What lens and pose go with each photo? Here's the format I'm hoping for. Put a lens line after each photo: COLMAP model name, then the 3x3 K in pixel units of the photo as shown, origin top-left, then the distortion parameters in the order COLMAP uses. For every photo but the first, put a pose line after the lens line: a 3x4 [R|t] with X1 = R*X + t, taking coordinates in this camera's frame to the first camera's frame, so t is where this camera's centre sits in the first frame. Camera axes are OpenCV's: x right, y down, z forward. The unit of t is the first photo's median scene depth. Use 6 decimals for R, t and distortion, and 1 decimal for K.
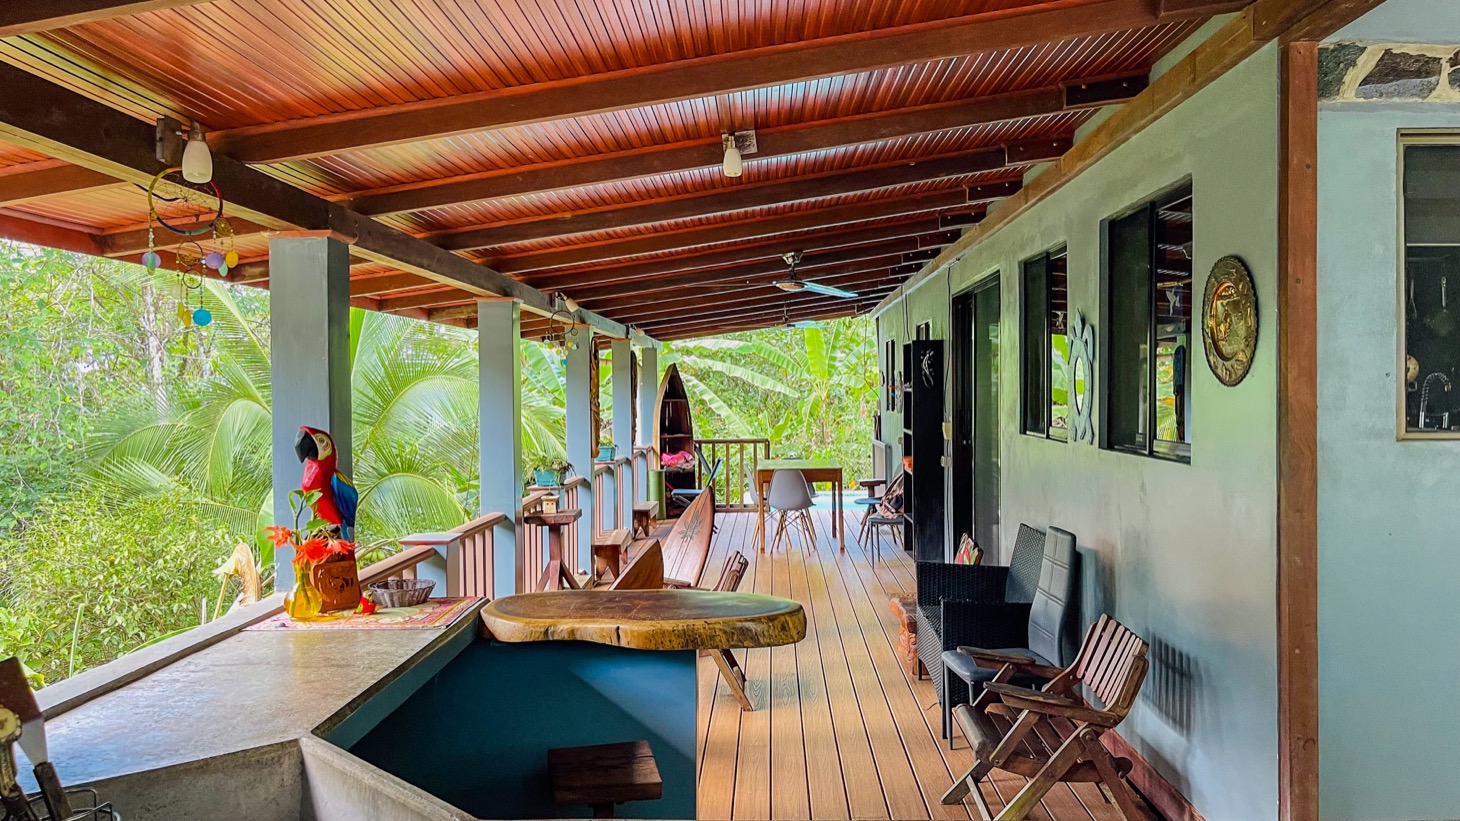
lens RADIAL K [[1101.7, 0, 730.0], [0, 1101.7, 410.5], [0, 0, 1]] dist [0.065249, -0.082331]
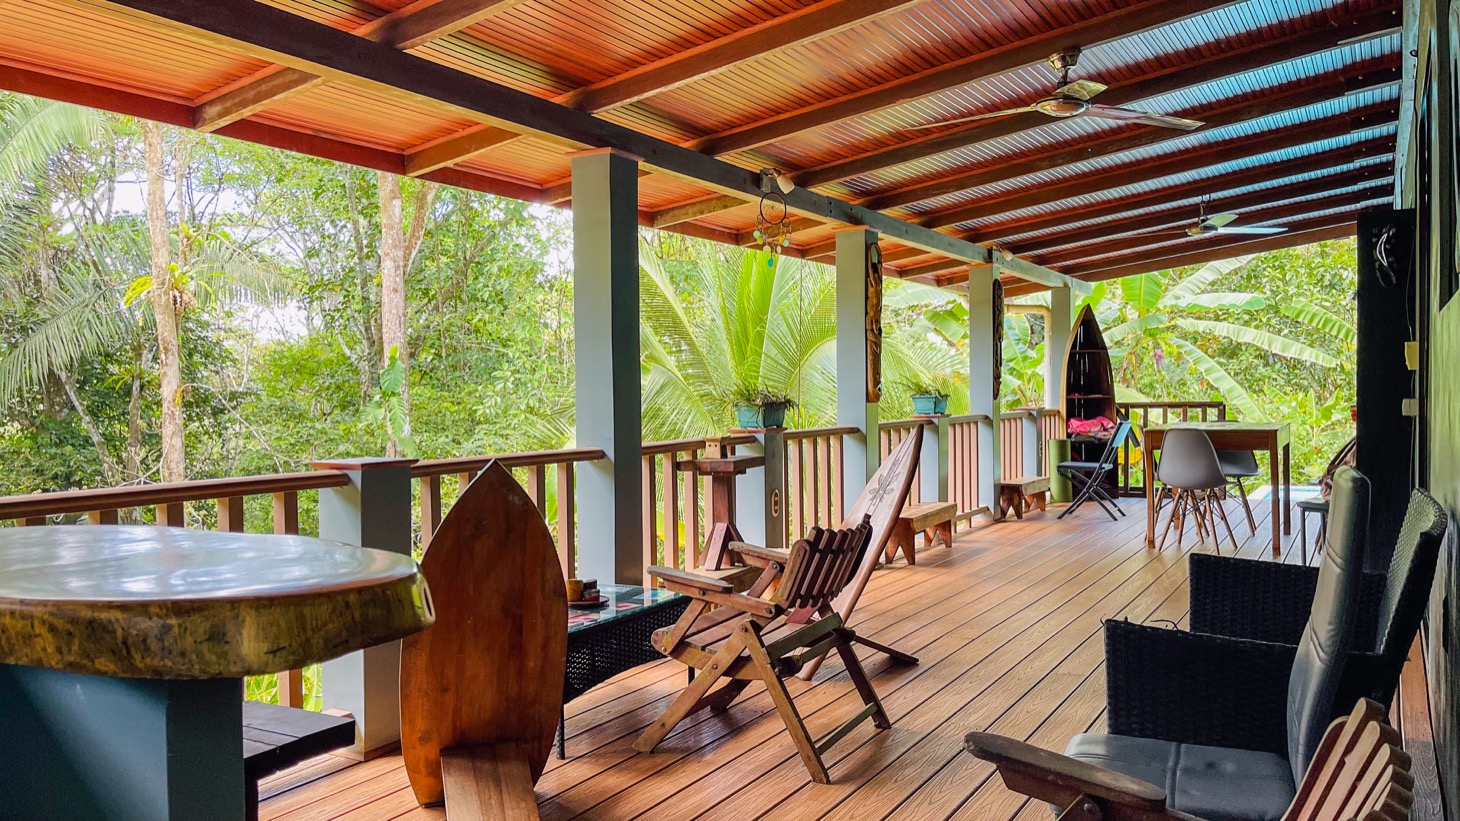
lens RADIAL K [[1101.7, 0, 730.0], [0, 1101.7, 410.5], [0, 0, 1]] dist [0.065249, -0.082331]
pose [[0.882334, 0.008948, -0.470538, 0.106928], [-0.005877, 0.999951, 0.007994, 0.031173], [0.470587, -0.004288, 0.882343, 0.202226]]
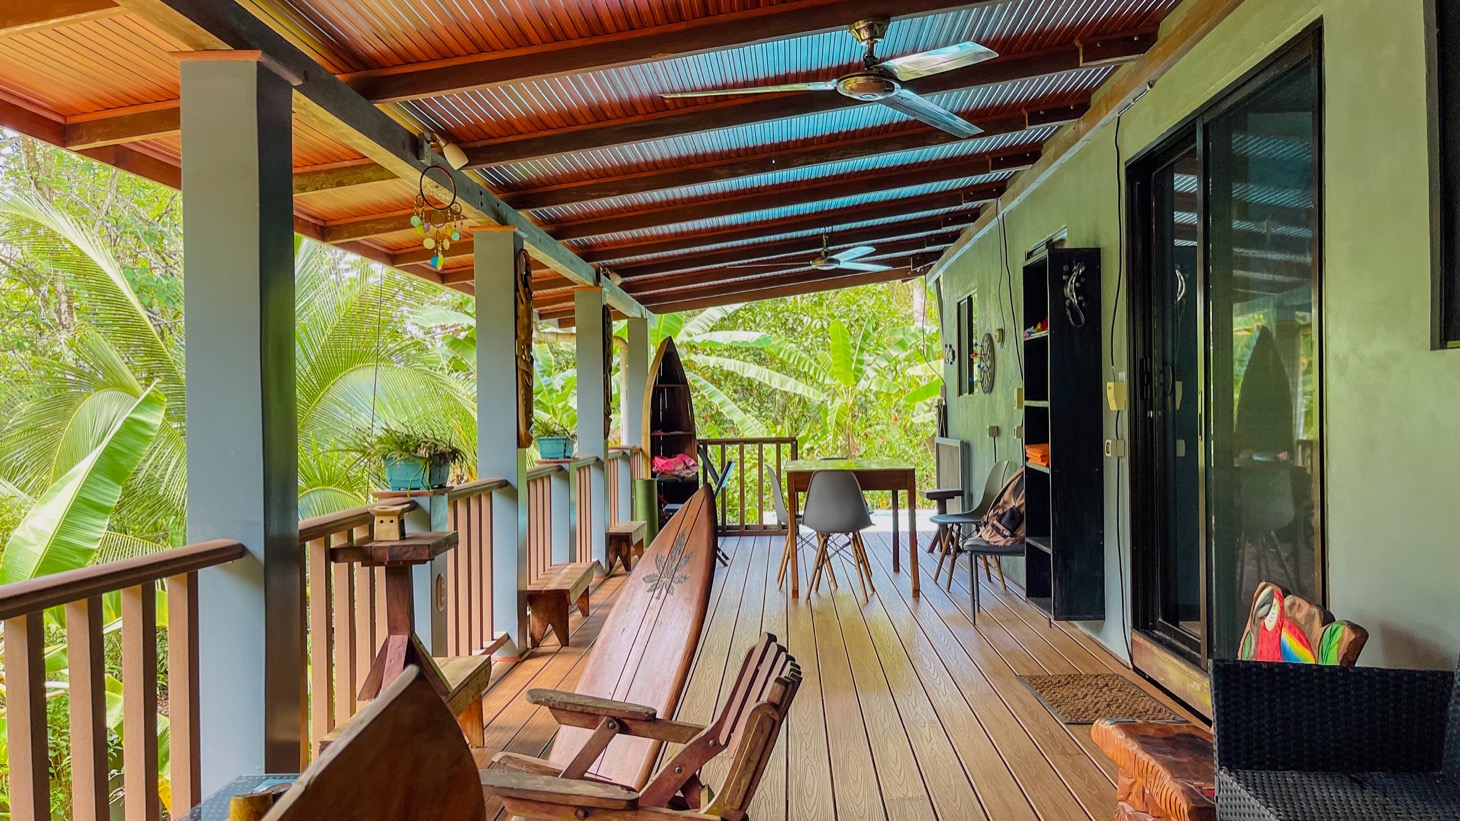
lens RADIAL K [[1101.7, 0, 730.0], [0, 1101.7, 410.5], [0, 0, 1]] dist [0.065249, -0.082331]
pose [[0.999913, -0.004223, -0.012508, -0.000803], [0.003966, 0.999782, -0.020503, 0.025553], [0.012592, 0.020452, 0.999712, 0.281219]]
